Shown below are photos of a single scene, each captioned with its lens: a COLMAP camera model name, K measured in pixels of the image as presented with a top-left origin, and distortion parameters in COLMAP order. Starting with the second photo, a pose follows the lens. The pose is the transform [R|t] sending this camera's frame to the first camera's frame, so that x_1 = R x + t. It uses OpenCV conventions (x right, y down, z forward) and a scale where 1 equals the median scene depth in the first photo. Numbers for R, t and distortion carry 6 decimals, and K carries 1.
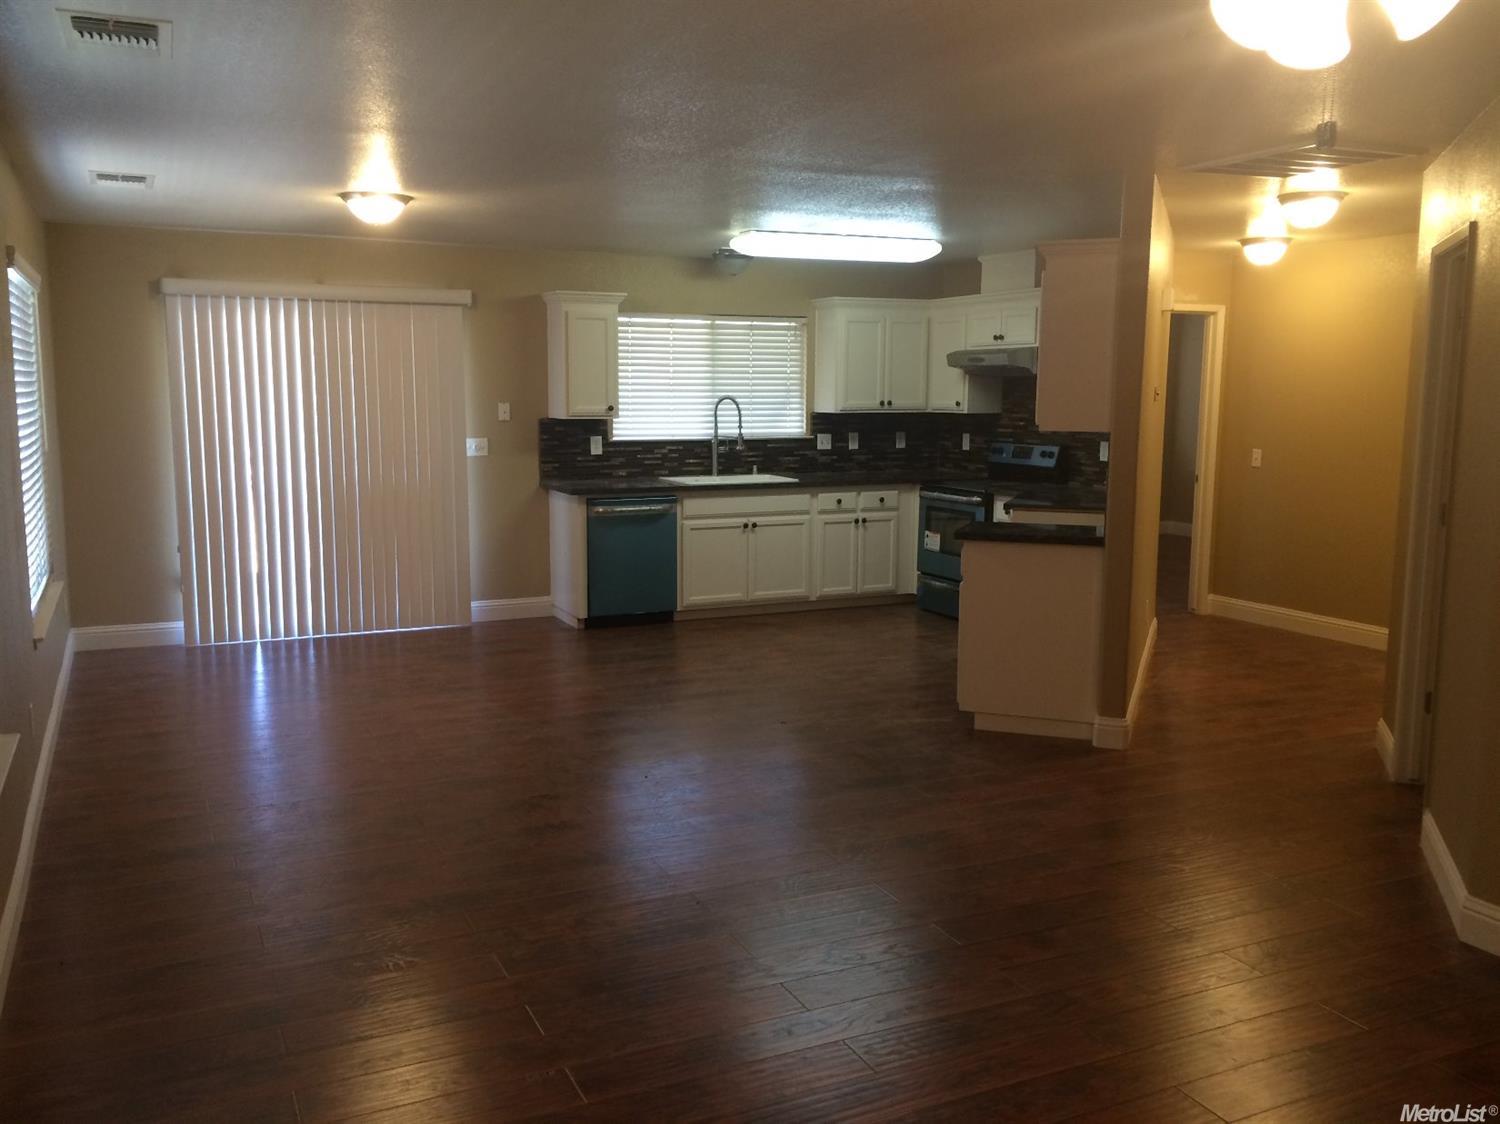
lens RADIAL K [[1290.9, 0, 750.0], [0, 1290.9, 562.0], [0, 0, 1]] dist [0.081463, -0.116656]
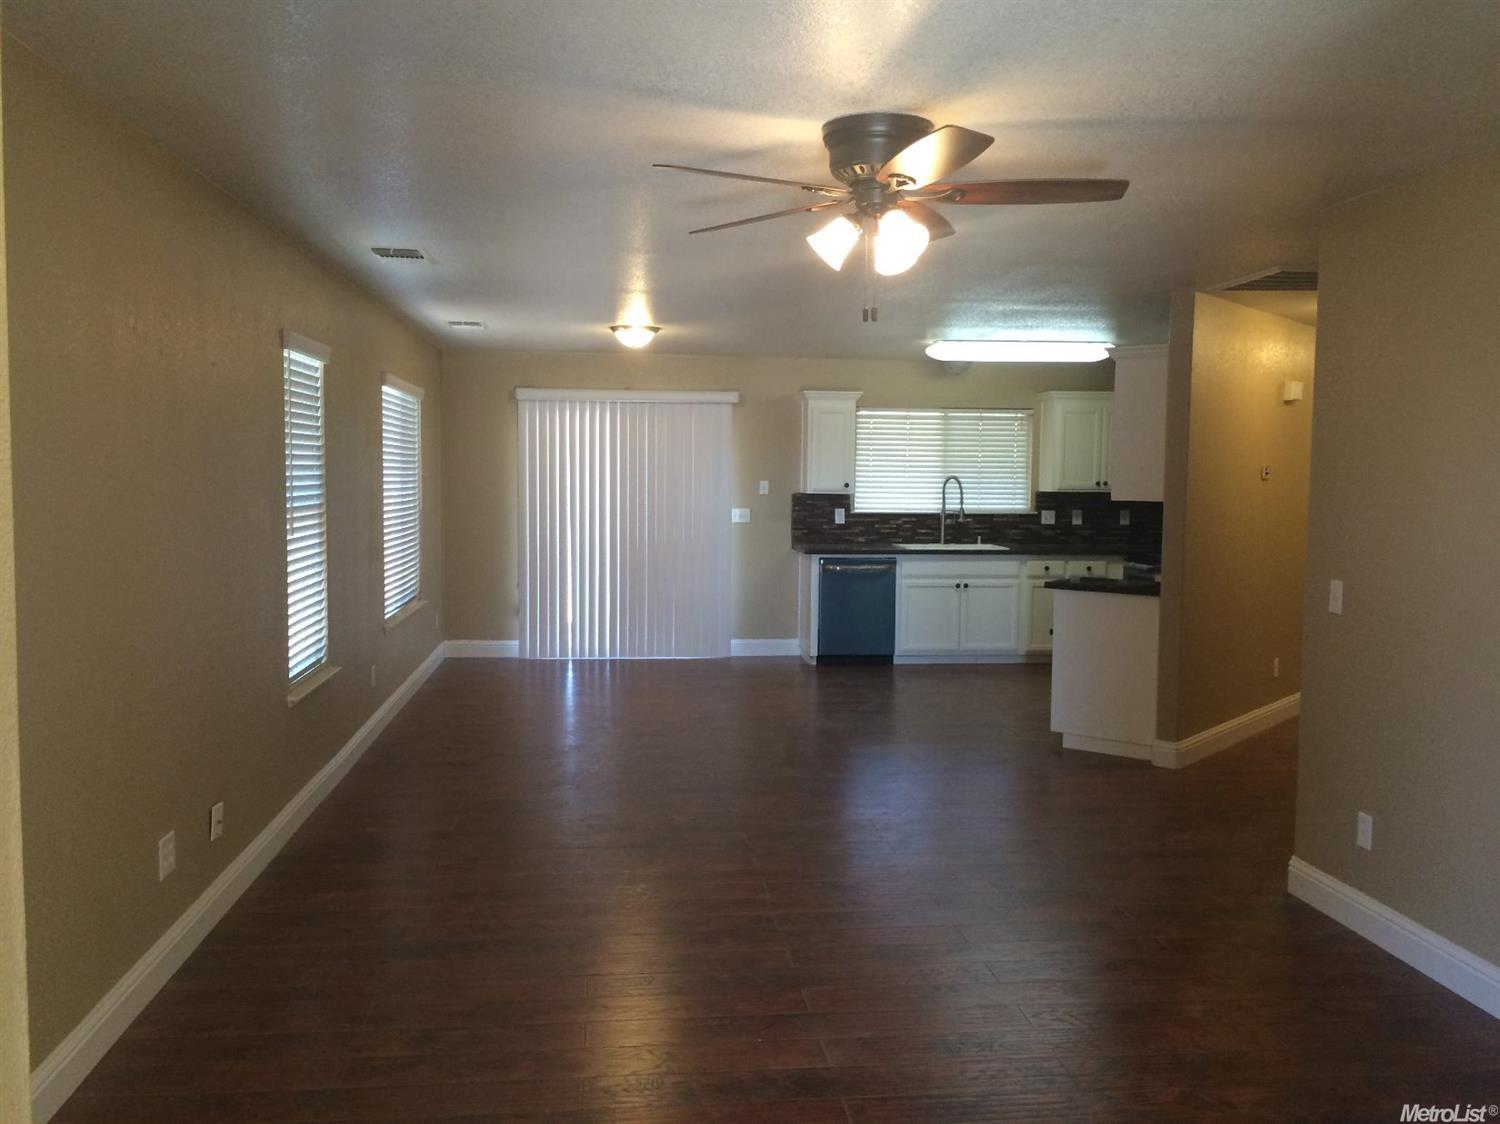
lens RADIAL K [[1290.9, 0, 750.0], [0, 1290.9, 562.0], [0, 0, 1]] dist [0.081463, -0.116656]
pose [[0.946467, 0.026239, -0.321732, 0.194561], [-0.048988, 0.996822, -0.062816, 0.033150], [0.319062, 0.075215, 0.944745, -0.168803]]
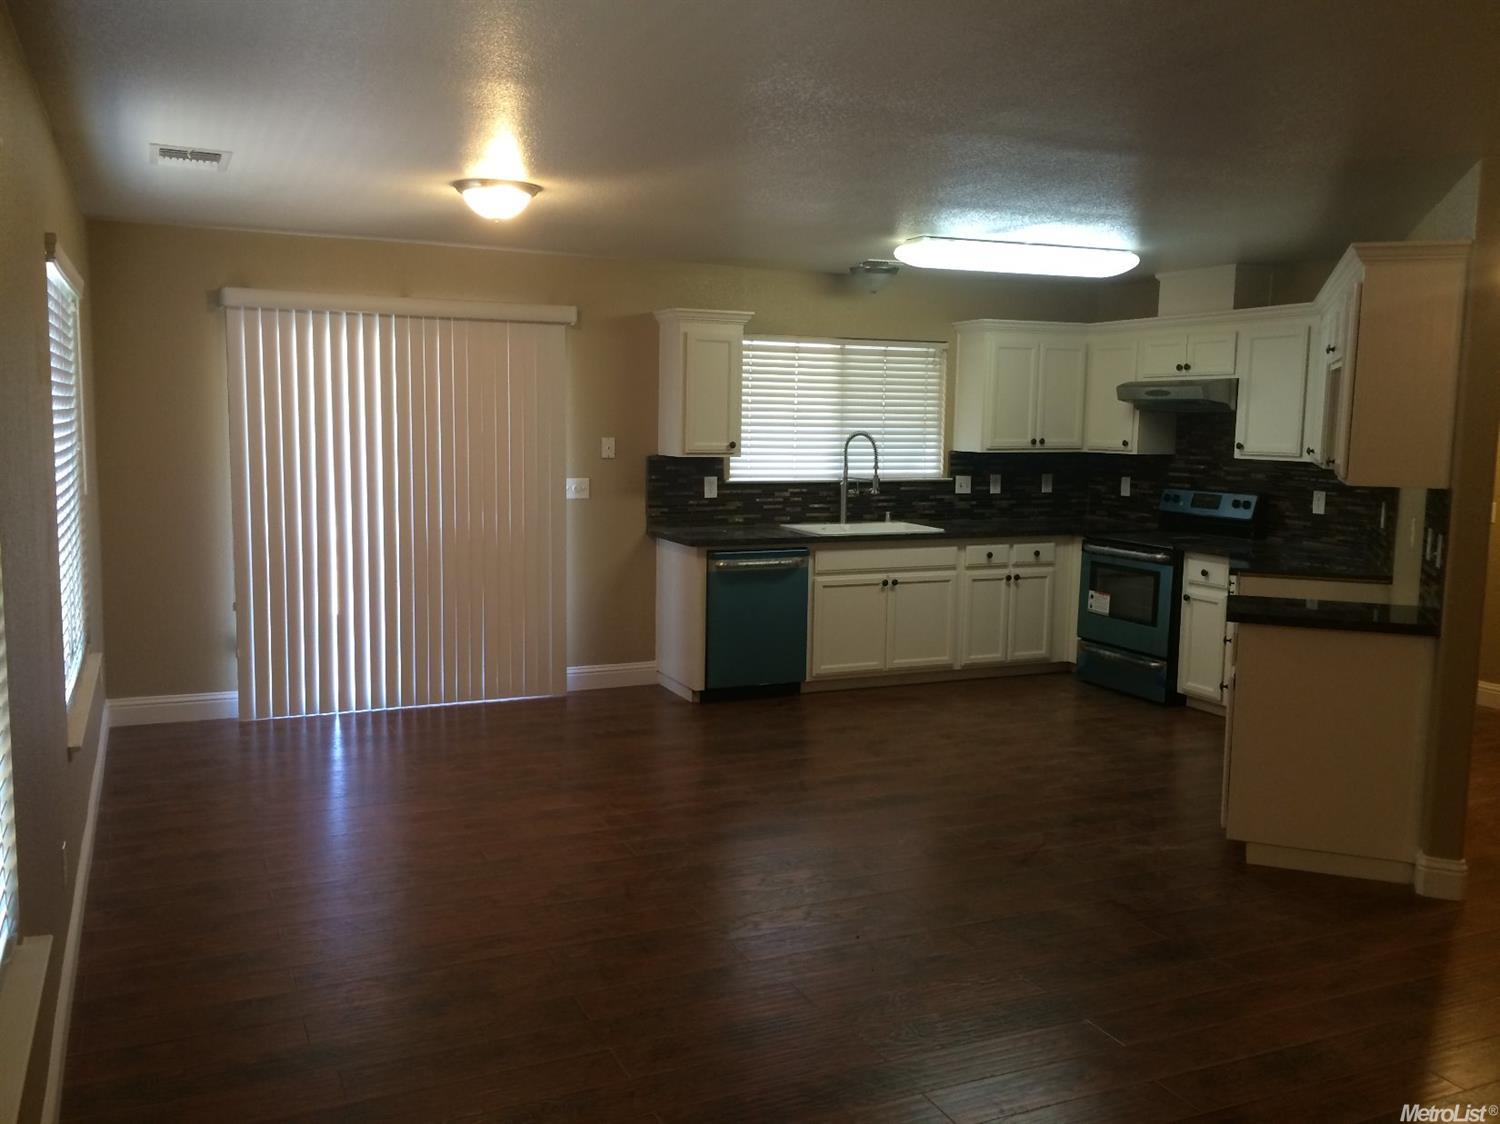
lens RADIAL K [[1290.9, 0, 750.0], [0, 1290.9, 562.0], [0, 0, 1]] dist [0.081463, -0.116656]
pose [[0.999847, 0.013009, -0.011690, -0.083068], [-0.013260, 0.999679, -0.021605, -0.022180], [0.011405, 0.021757, 0.999698, 0.139973]]
